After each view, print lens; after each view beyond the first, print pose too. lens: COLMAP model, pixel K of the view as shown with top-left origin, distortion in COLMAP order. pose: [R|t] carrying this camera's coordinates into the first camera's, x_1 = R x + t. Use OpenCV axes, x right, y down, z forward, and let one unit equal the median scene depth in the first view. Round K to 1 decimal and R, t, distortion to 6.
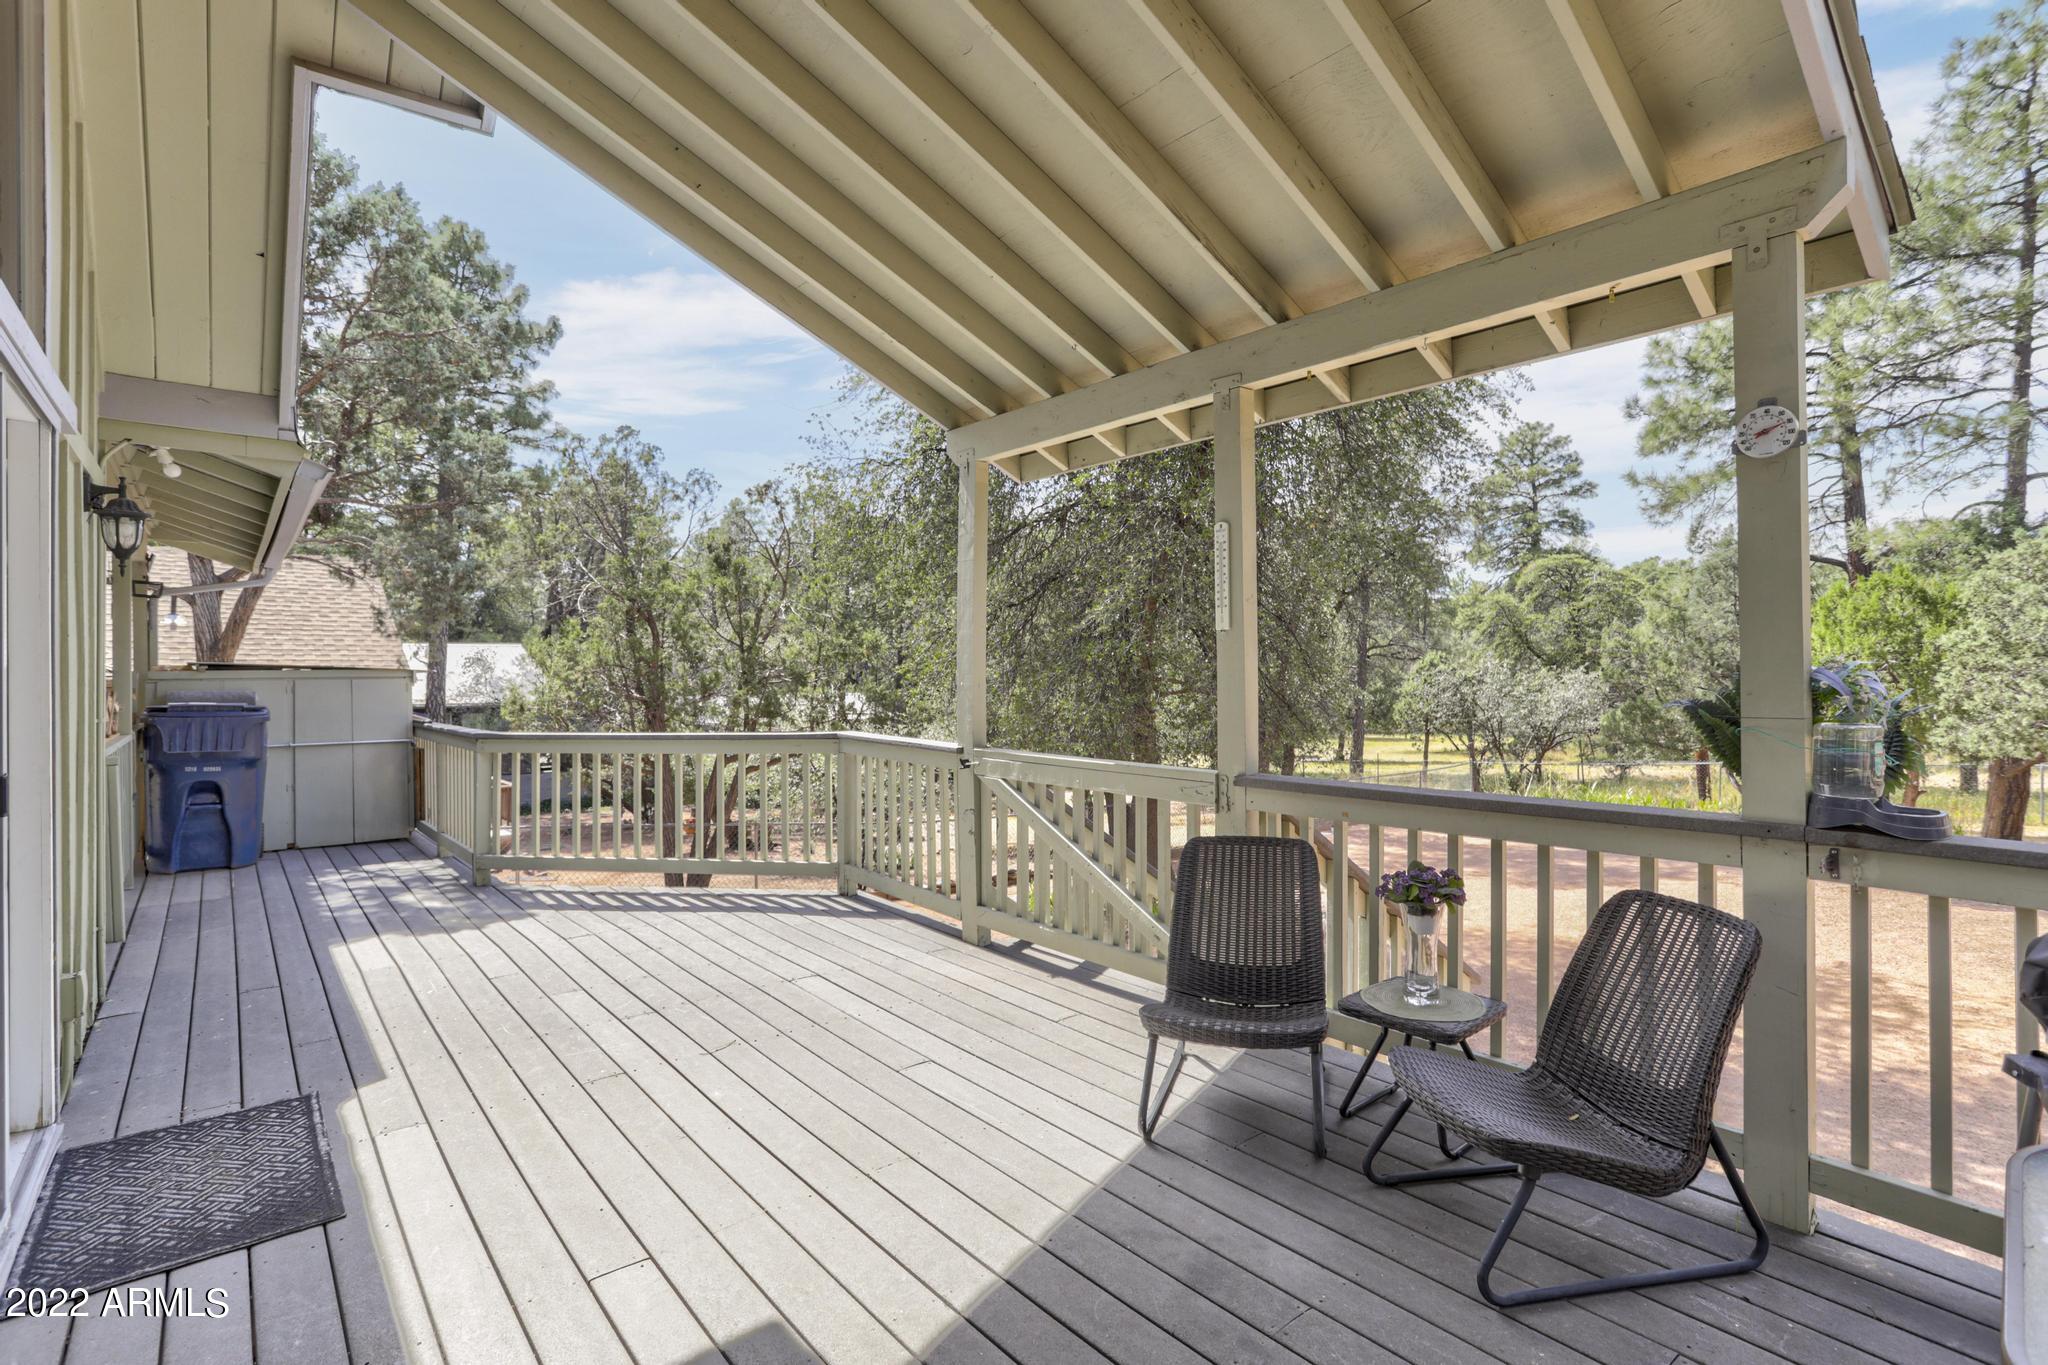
lens RADIAL K [[976.8, 0, 1019.6], [0, 976.8, 686.6], [0, 0, 1]] dist [0.001143, 0.003753]
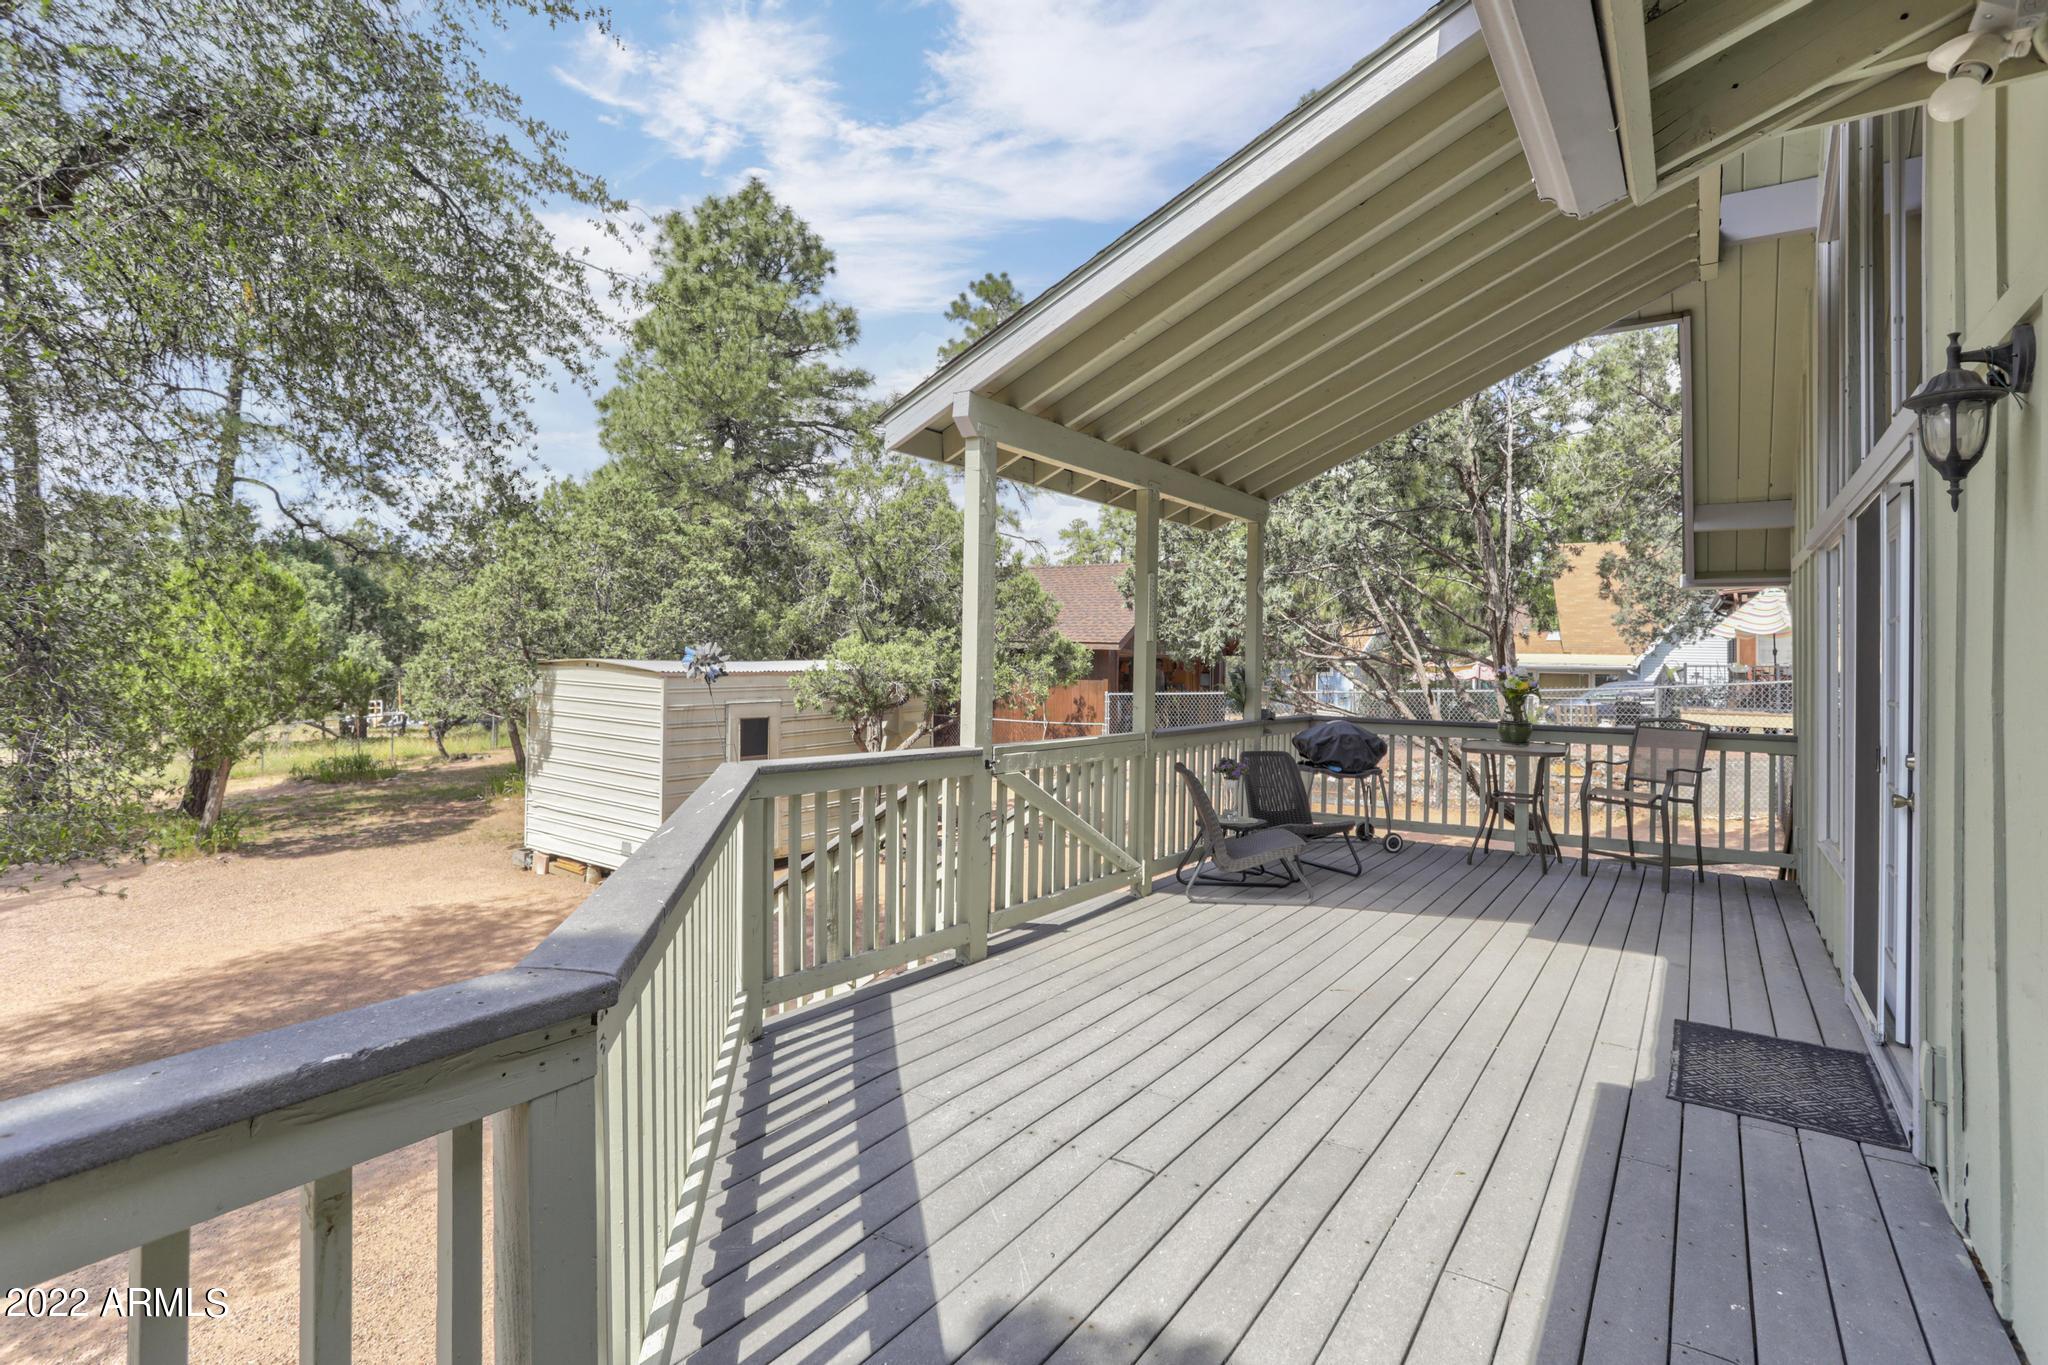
lens RADIAL K [[976.8, 0, 1019.6], [0, 976.8, 677.1], [0, 0, 1]] dist [0.001143, 0.003753]
pose [[-0.269920, -0.007657, 0.962852, -1.461136], [-0.009269, 0.999943, 0.005353, -0.020658], [-0.962838, -0.007479, -0.269975, 1.861058]]
